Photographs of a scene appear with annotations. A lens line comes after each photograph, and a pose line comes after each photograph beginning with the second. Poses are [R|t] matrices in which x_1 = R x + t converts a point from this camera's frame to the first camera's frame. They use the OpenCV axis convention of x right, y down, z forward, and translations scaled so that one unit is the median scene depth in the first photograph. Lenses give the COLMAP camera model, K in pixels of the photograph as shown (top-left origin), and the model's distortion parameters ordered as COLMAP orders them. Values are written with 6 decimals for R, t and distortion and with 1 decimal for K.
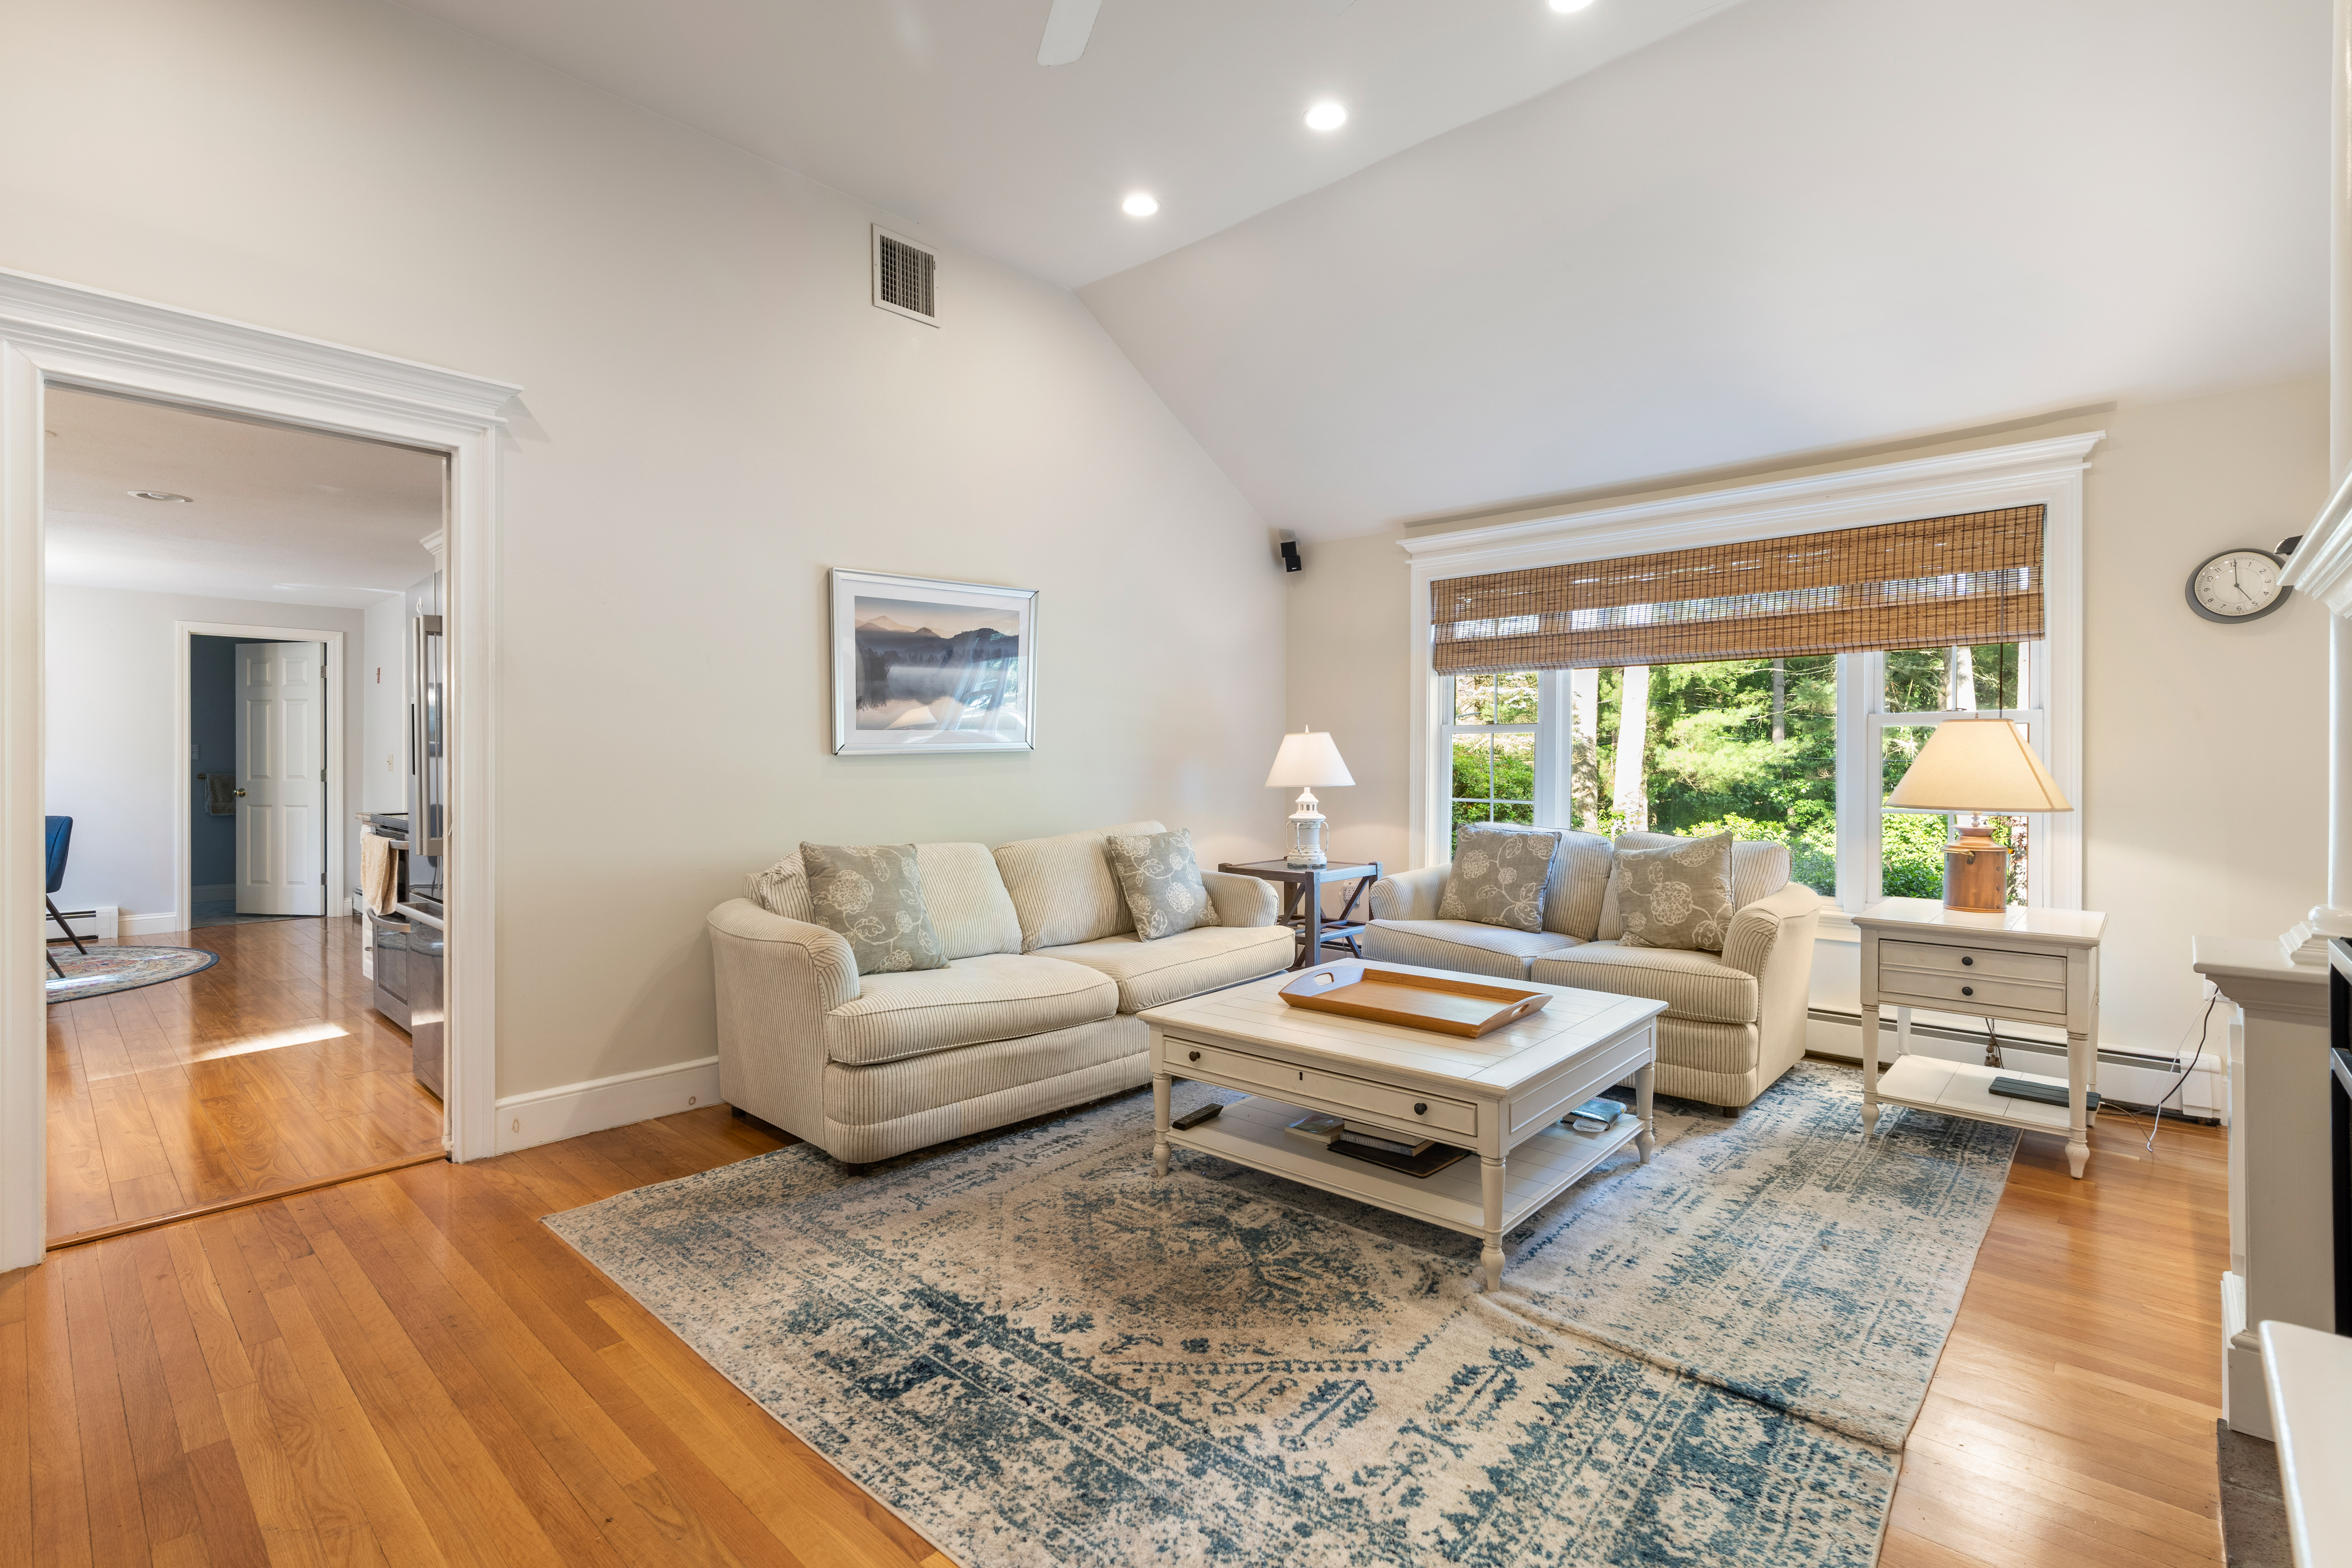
lens RADIAL K [[1085.4, 0, 1140.8], [0, 1085.4, 768.0], [0, 0, 1]] dist [-0.010500, 0.002174]
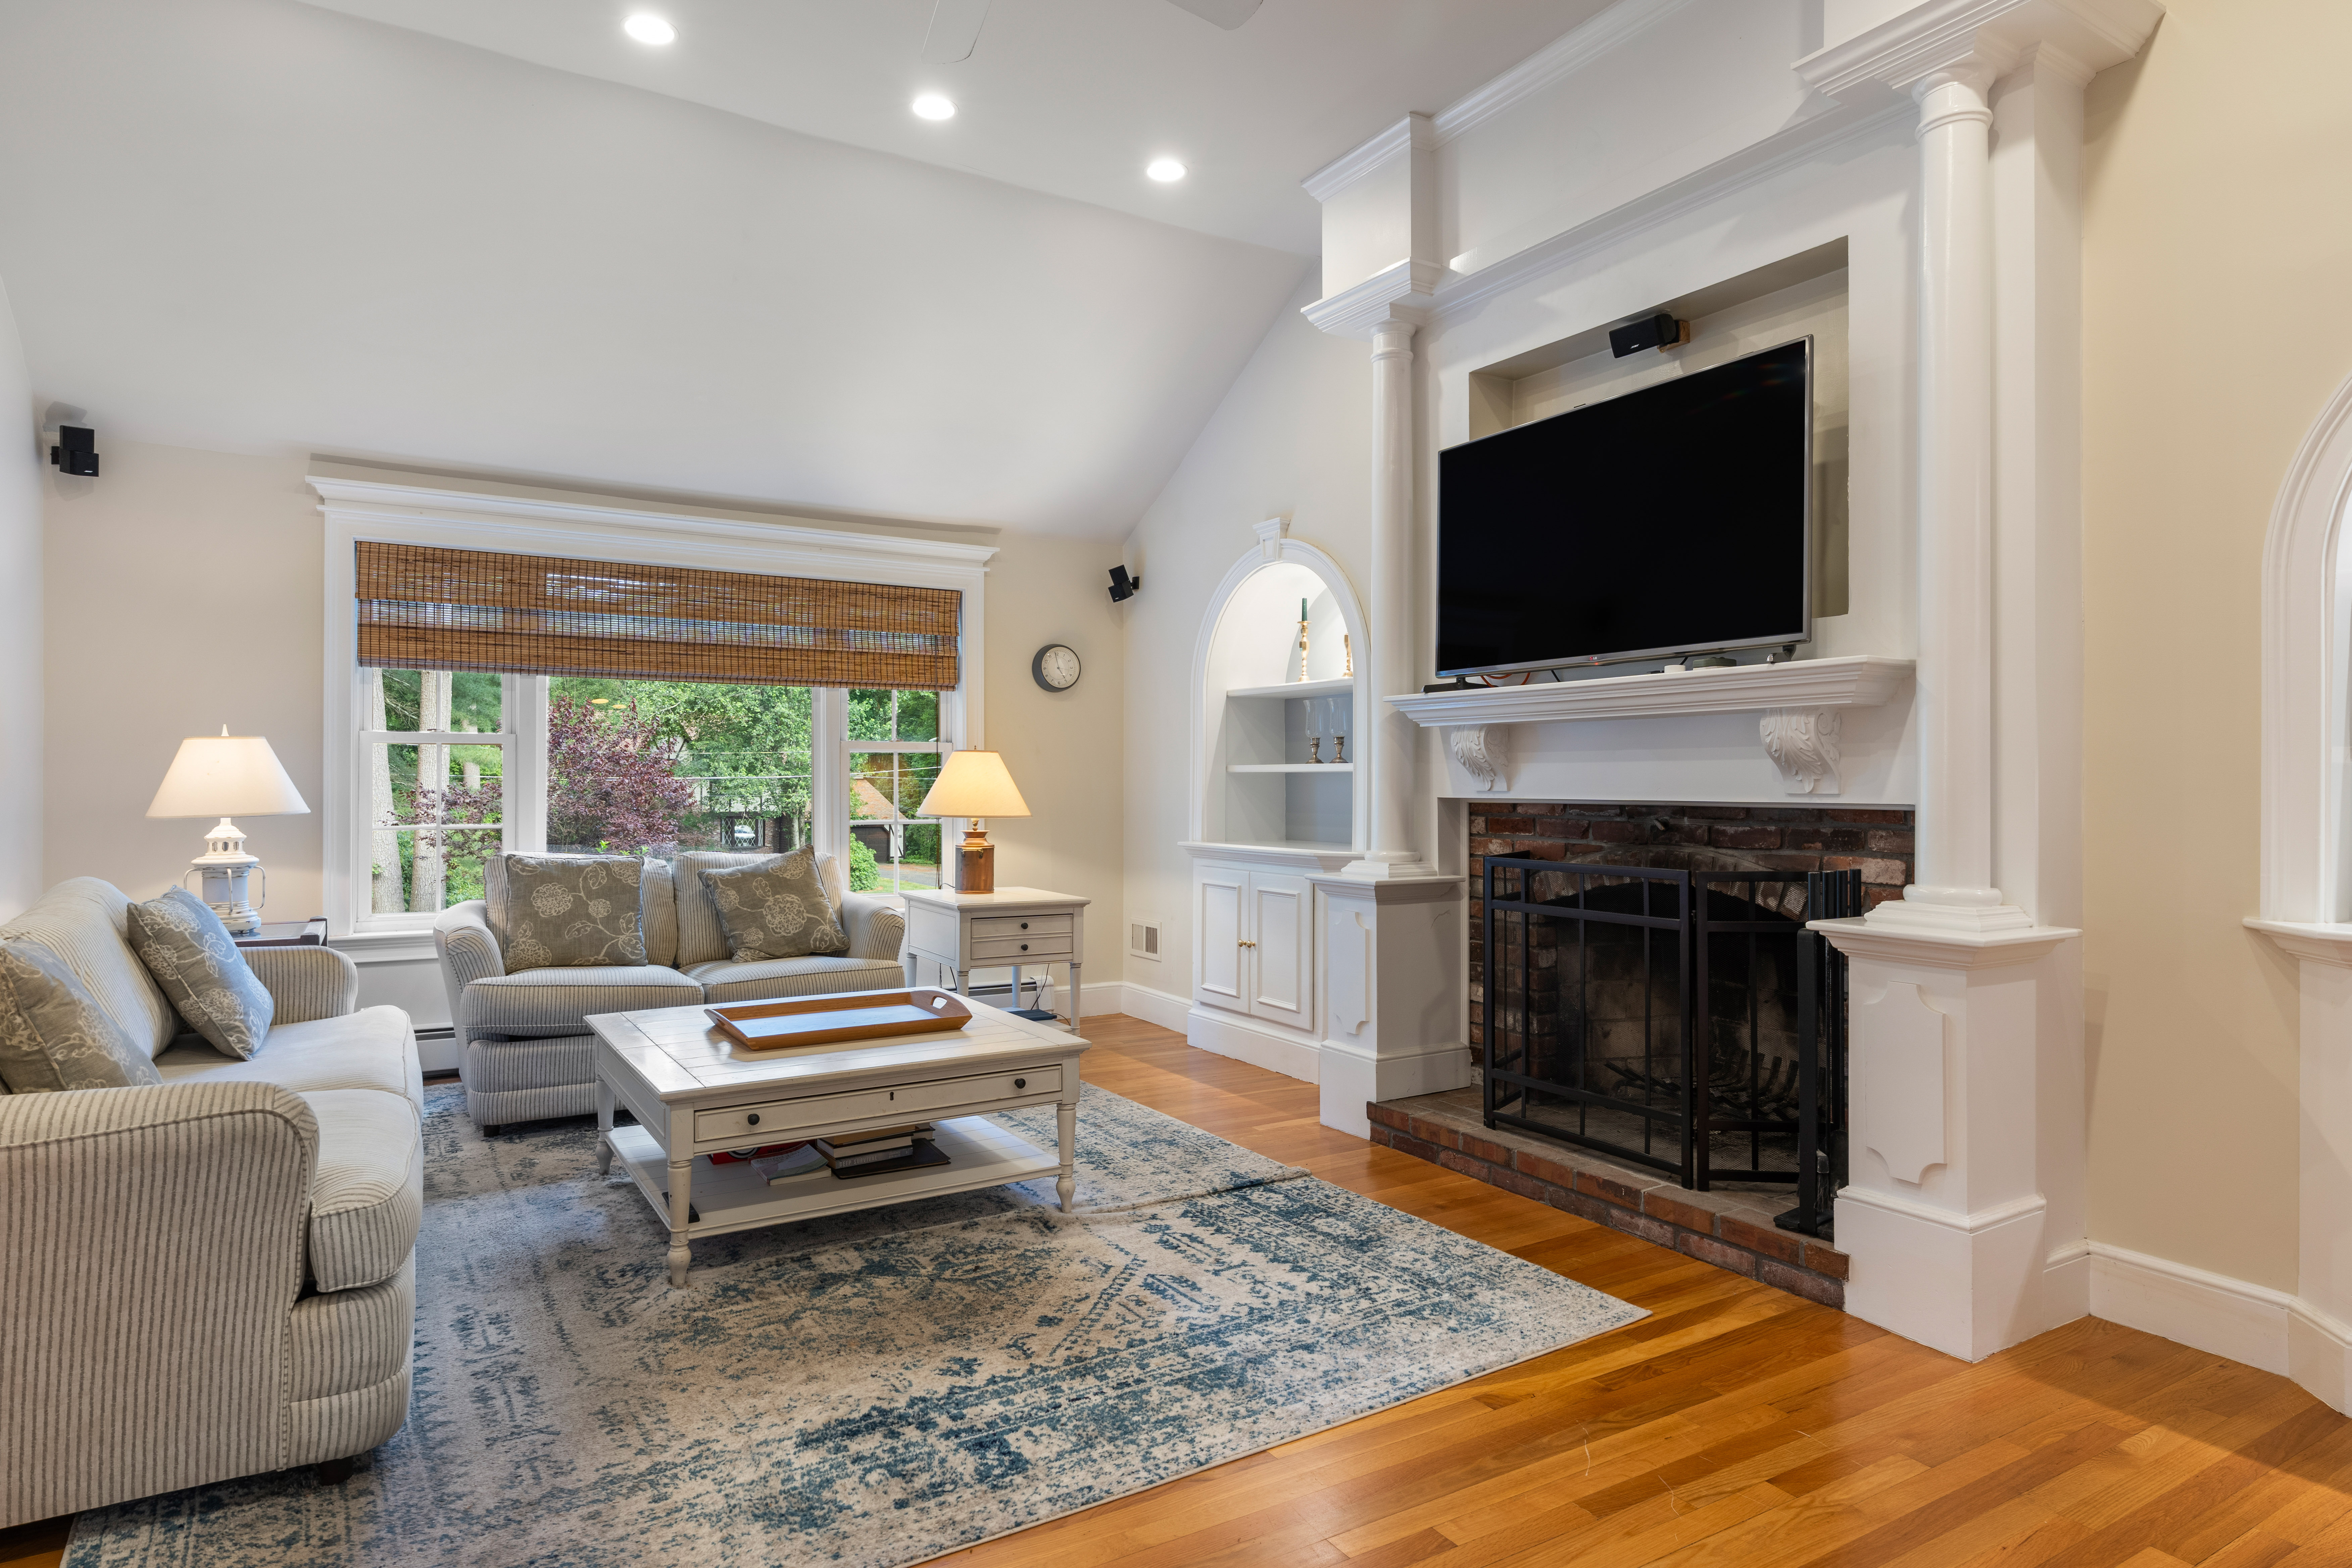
lens RADIAL K [[1318.8, 0, 1176.4], [0, 1318.8, 782.7], [0, 0, 1]] dist [-0.007111, 0.002288]
pose [[0.265628, 0.001441, 0.964075, -1.131361], [0.001234, 0.999998, -0.001835, -0.002674], [-0.964075, 0.001677, 0.265625, 0.501284]]
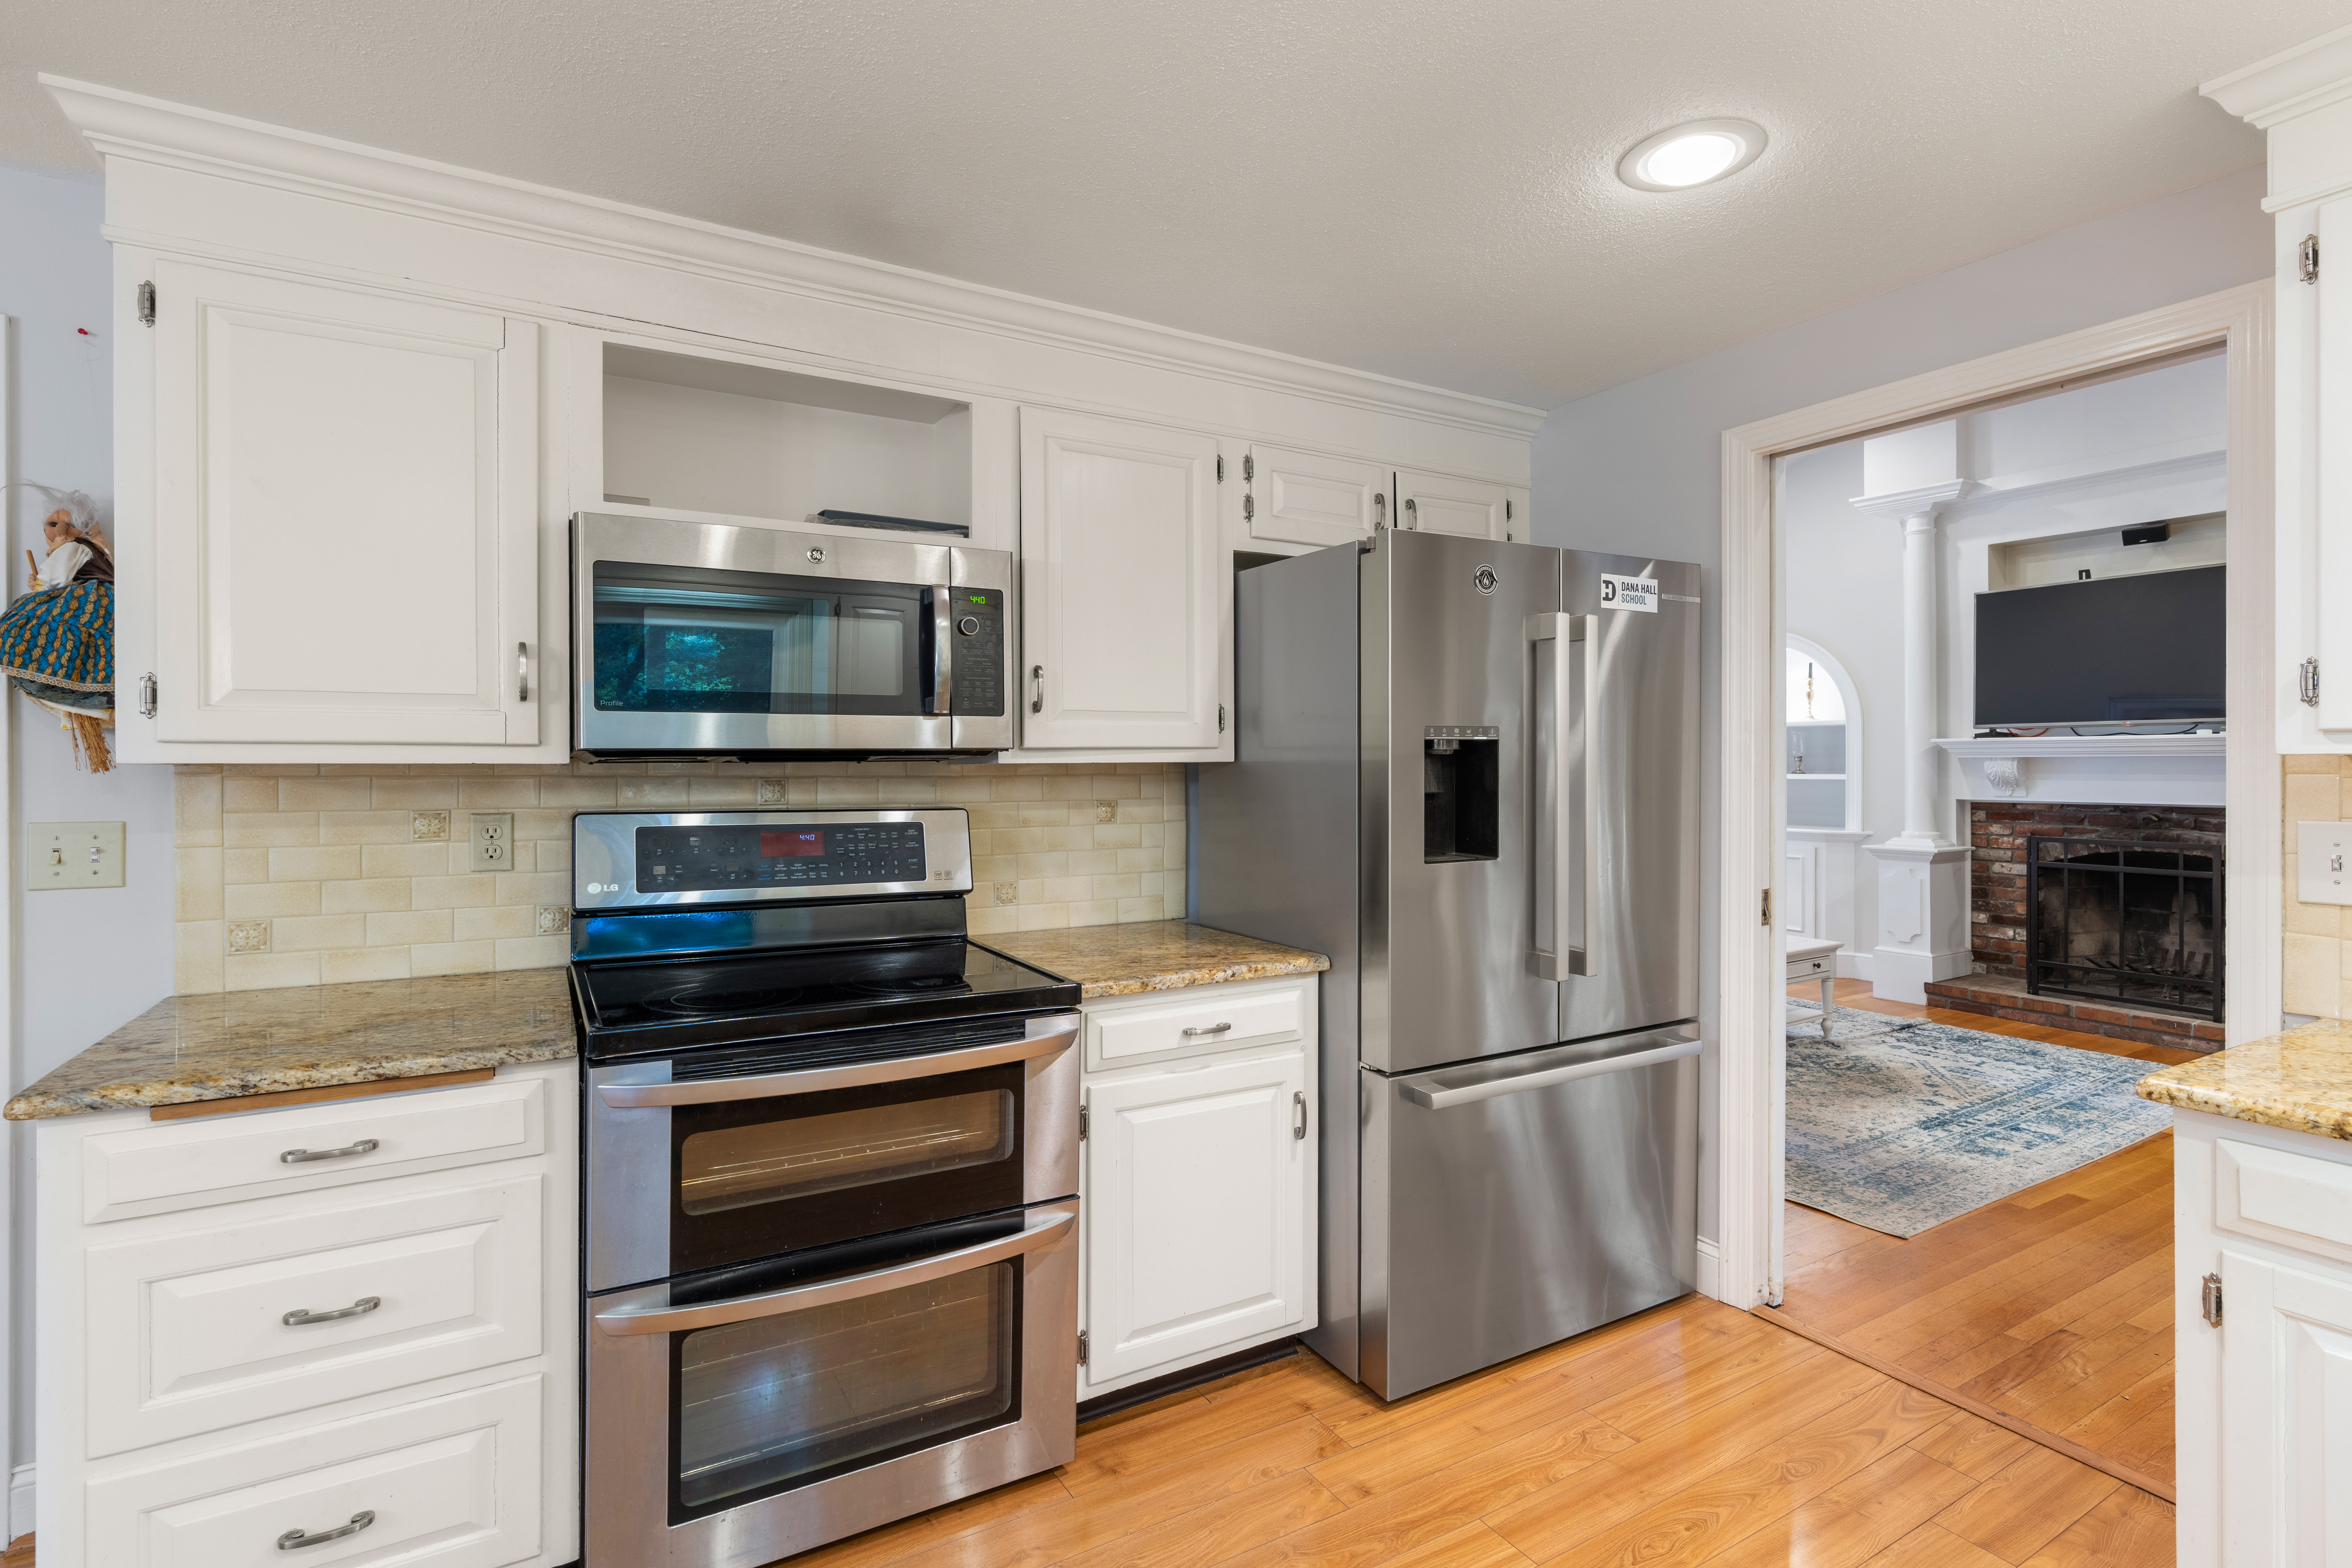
lens RADIAL K [[1085.4, 0, 1135.9], [0, 1085.4, 761.1], [0, 0, 1]] dist [-0.010500, 0.002174]
pose [[0.310514, -0.002187, 0.950566, -2.263459], [0.010125, 0.999948, -0.001006, -0.093329], [-0.950515, 0.009937, 0.310520, 1.715501]]
